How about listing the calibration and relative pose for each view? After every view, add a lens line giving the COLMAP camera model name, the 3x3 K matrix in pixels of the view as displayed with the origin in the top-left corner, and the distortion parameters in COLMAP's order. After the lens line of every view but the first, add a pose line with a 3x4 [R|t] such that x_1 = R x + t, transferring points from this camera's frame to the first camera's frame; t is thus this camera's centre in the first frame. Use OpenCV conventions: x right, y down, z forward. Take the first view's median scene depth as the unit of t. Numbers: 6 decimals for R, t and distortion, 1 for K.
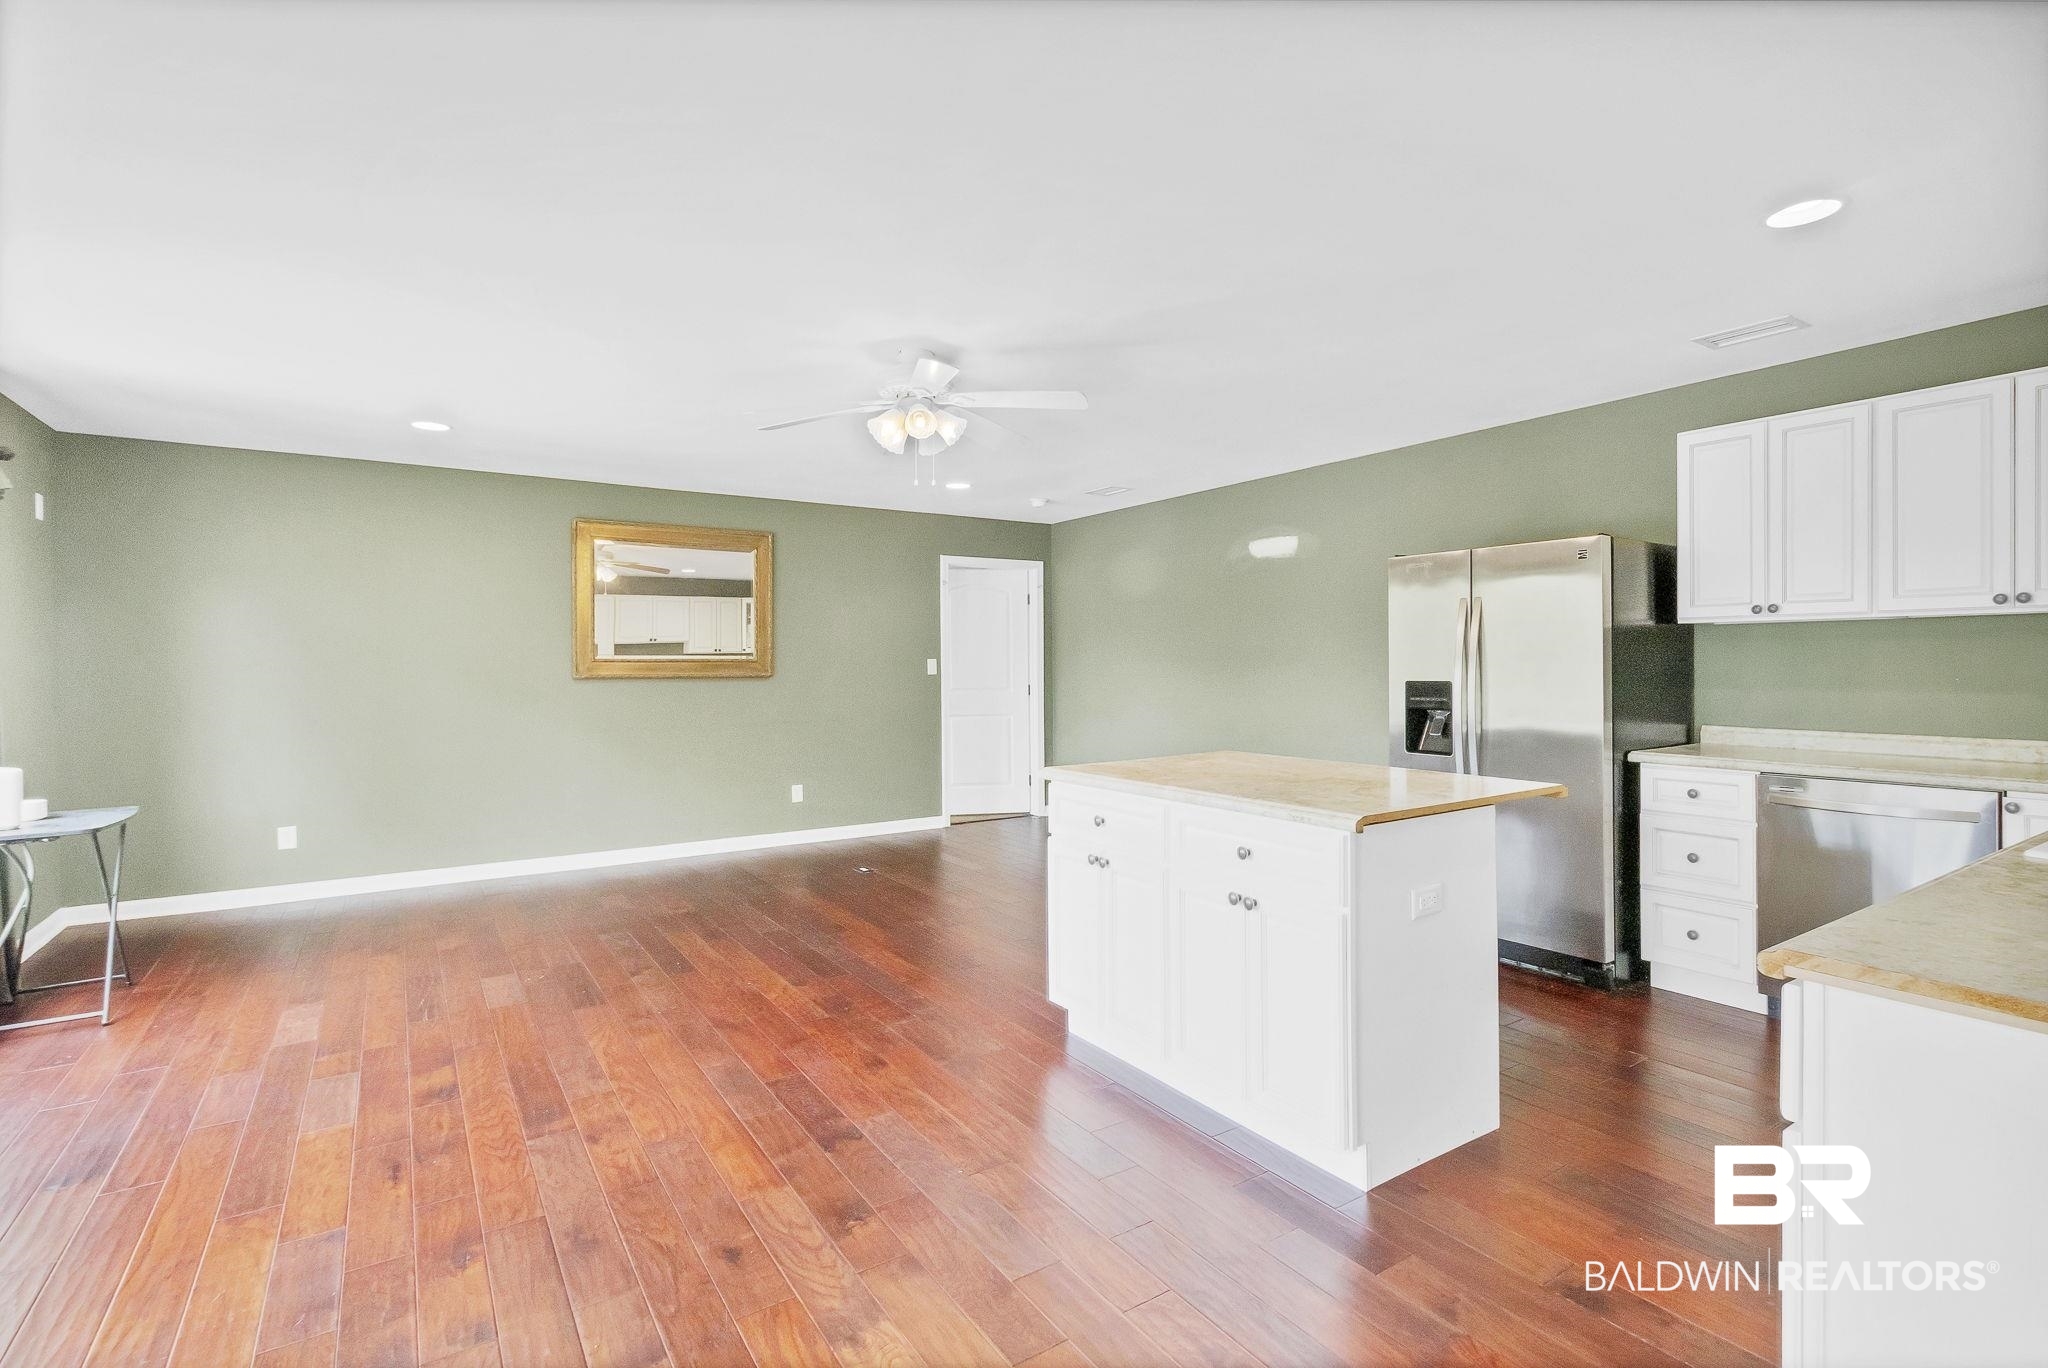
lens RADIAL K [[953.7, 0, 1035.2], [0, 953.7, 672.2], [0, 0, 1]] dist [0.003536, -0.001002]
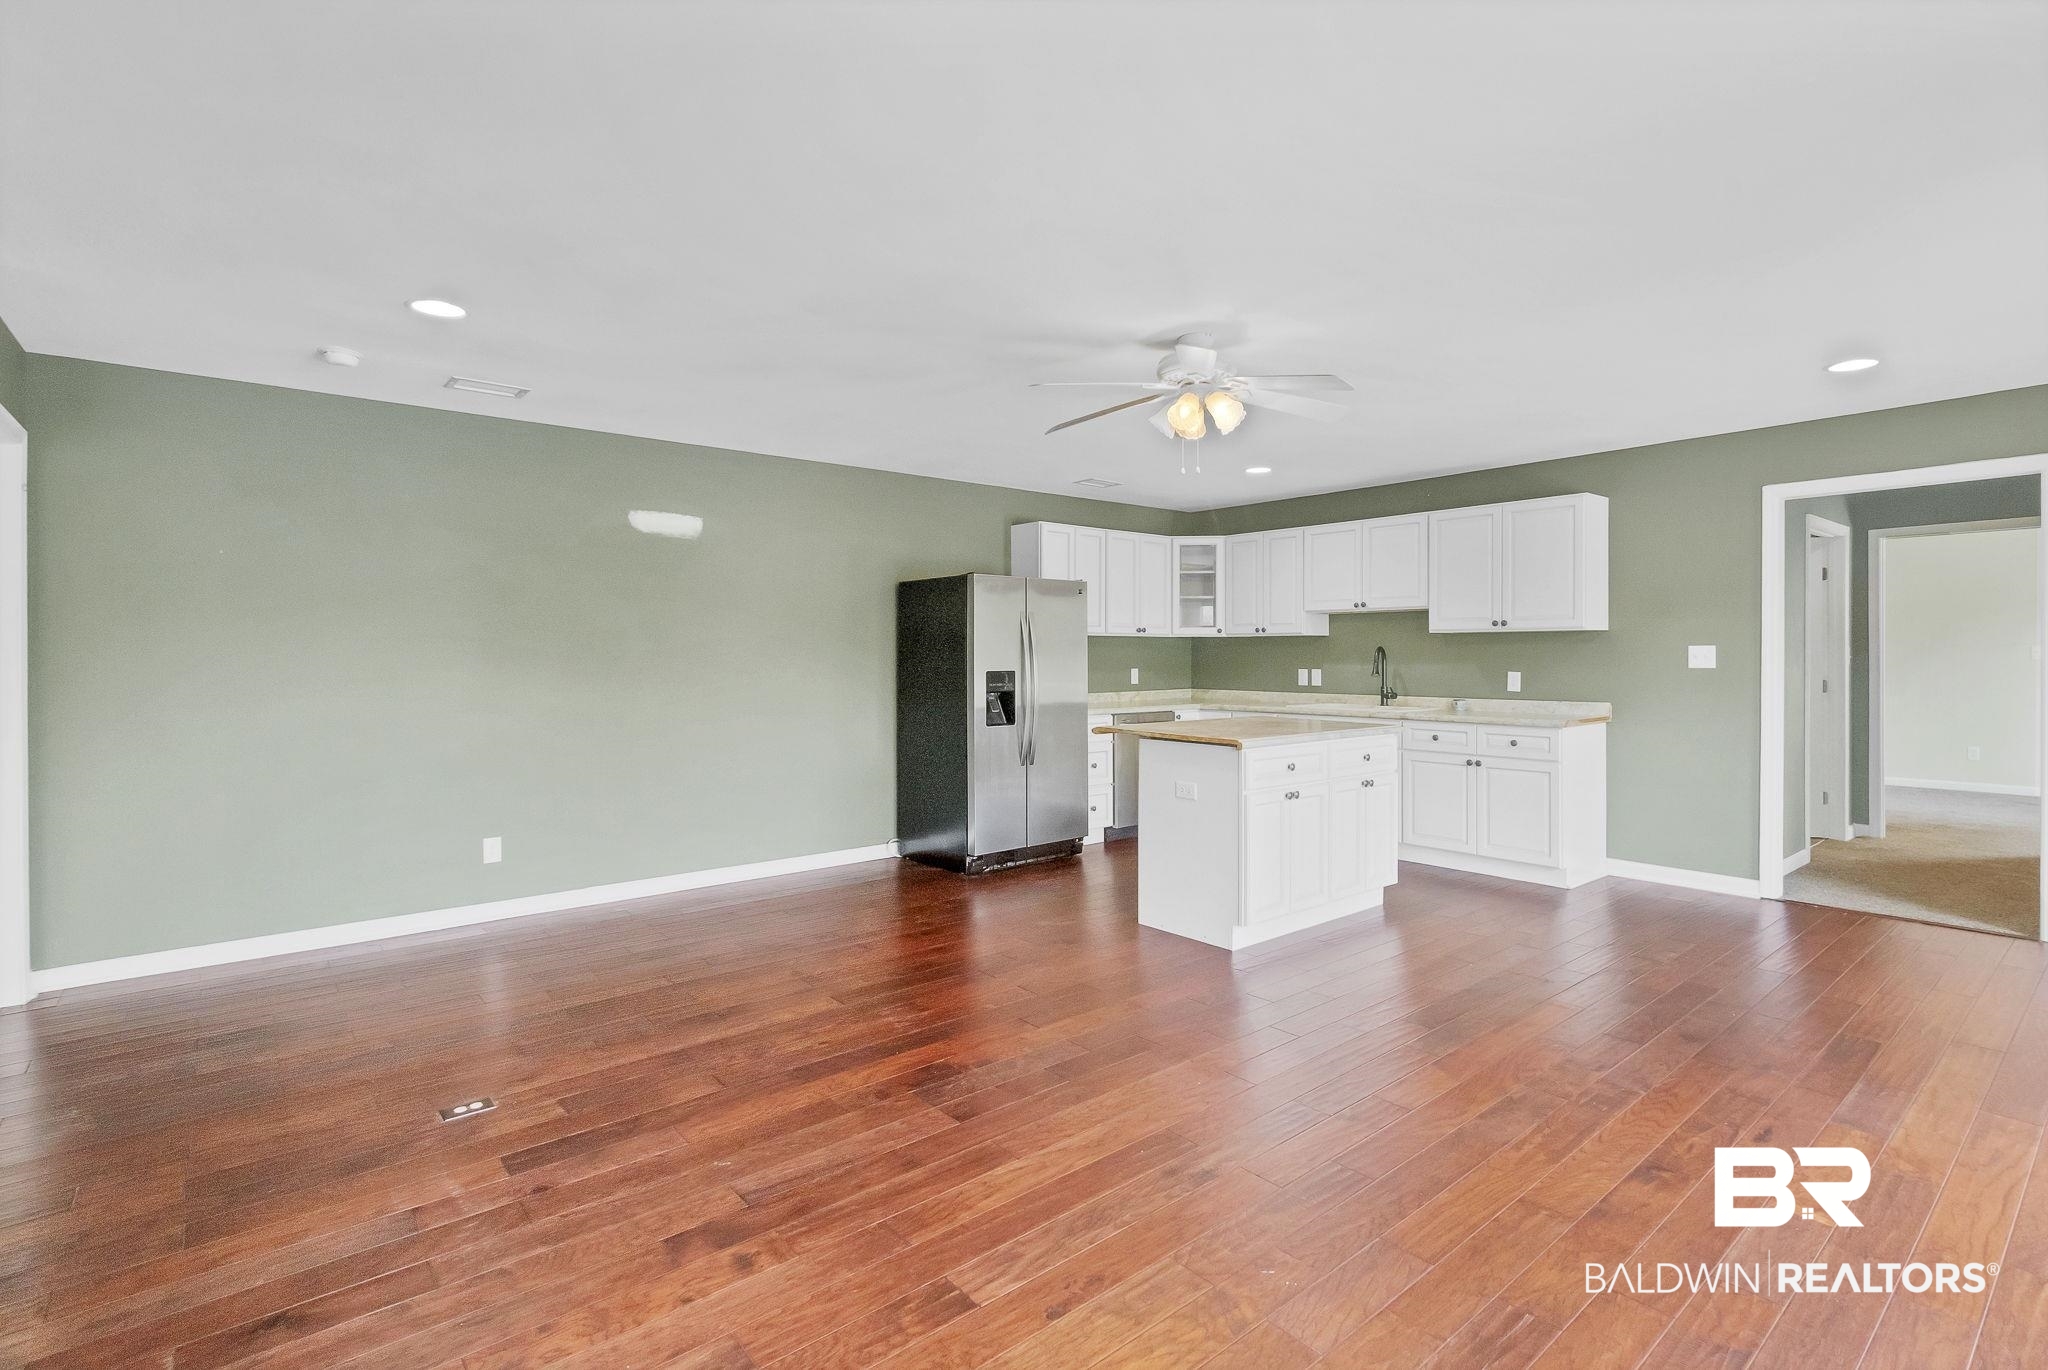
lens RADIAL K [[966.0, 0, 1032.8], [0, 966.0, 661.8], [0, 0, 1]] dist [0.014279, -0.000348]
pose [[-0.114426, -0.002788, 0.993428, -1.087213], [0.009468, 0.999948, 0.003896, -0.009529], [-0.993387, 0.009852, -0.114393, 1.267189]]
